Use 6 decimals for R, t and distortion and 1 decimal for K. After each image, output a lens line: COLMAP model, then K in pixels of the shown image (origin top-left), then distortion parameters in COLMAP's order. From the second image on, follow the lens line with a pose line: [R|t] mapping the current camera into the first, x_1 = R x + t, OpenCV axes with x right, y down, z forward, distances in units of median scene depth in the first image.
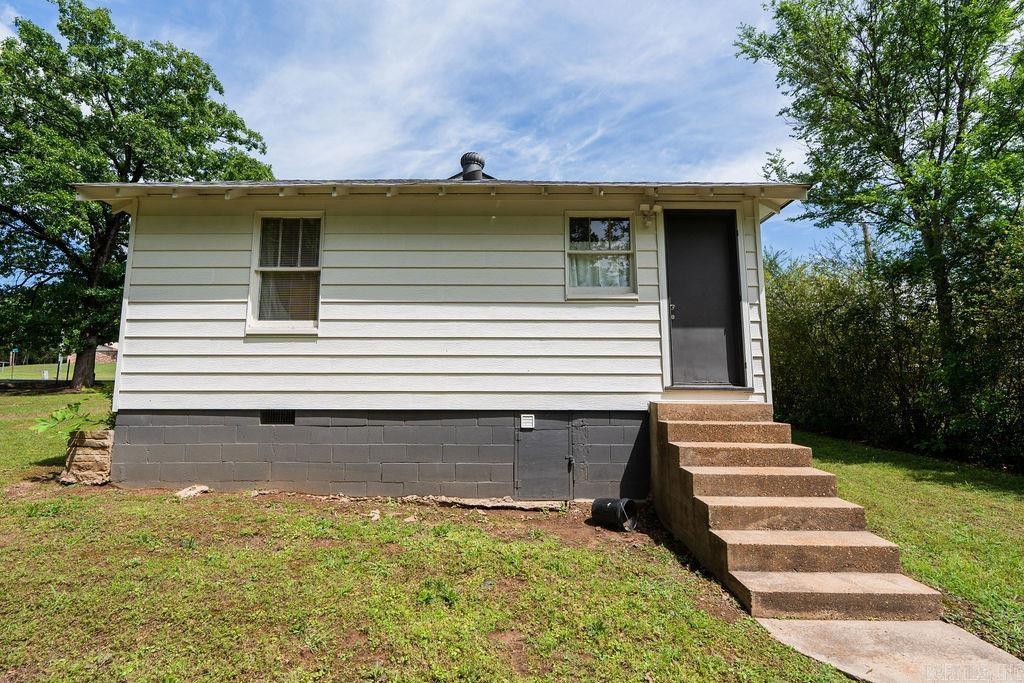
lens RADIAL K [[418.3, 0, 511.5], [0, 418.3, 338.3], [0, 0, 1]] dist [0.000223, 0.000279]
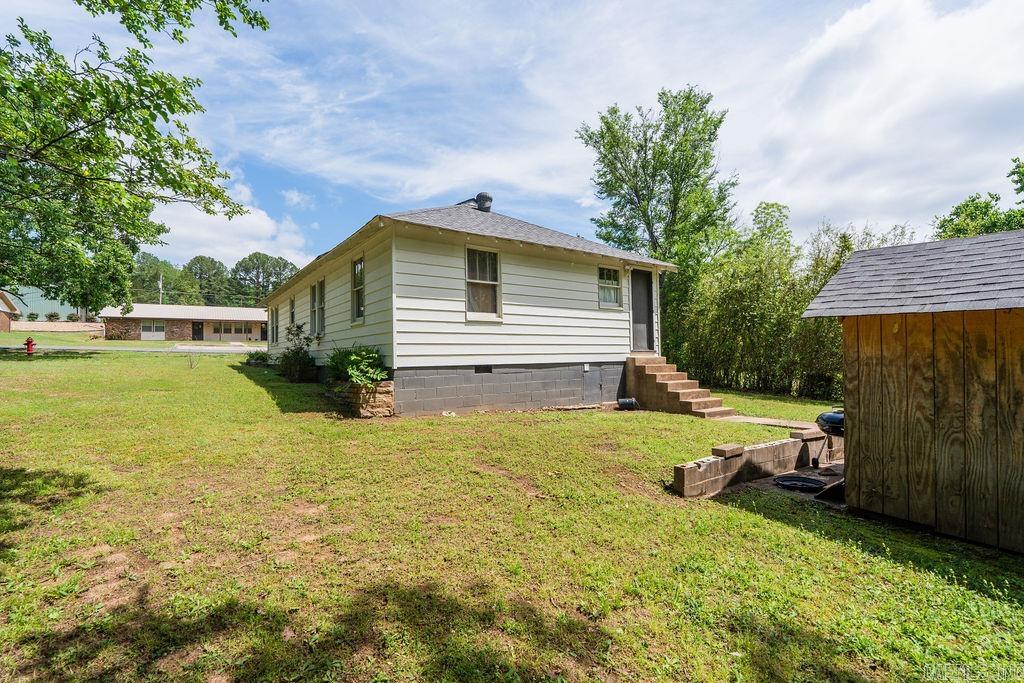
lens RADIAL K [[457.9, 0, 510.4], [0, 457.9, 342.4], [0, 0, 1]] dist [-0.003132, 0.001622]
pose [[0.806792, 0.003908, 0.590822, -1.557681], [-0.046965, 0.997238, 0.057537, -0.035187], [-0.588966, -0.074168, 0.804747, -0.570769]]
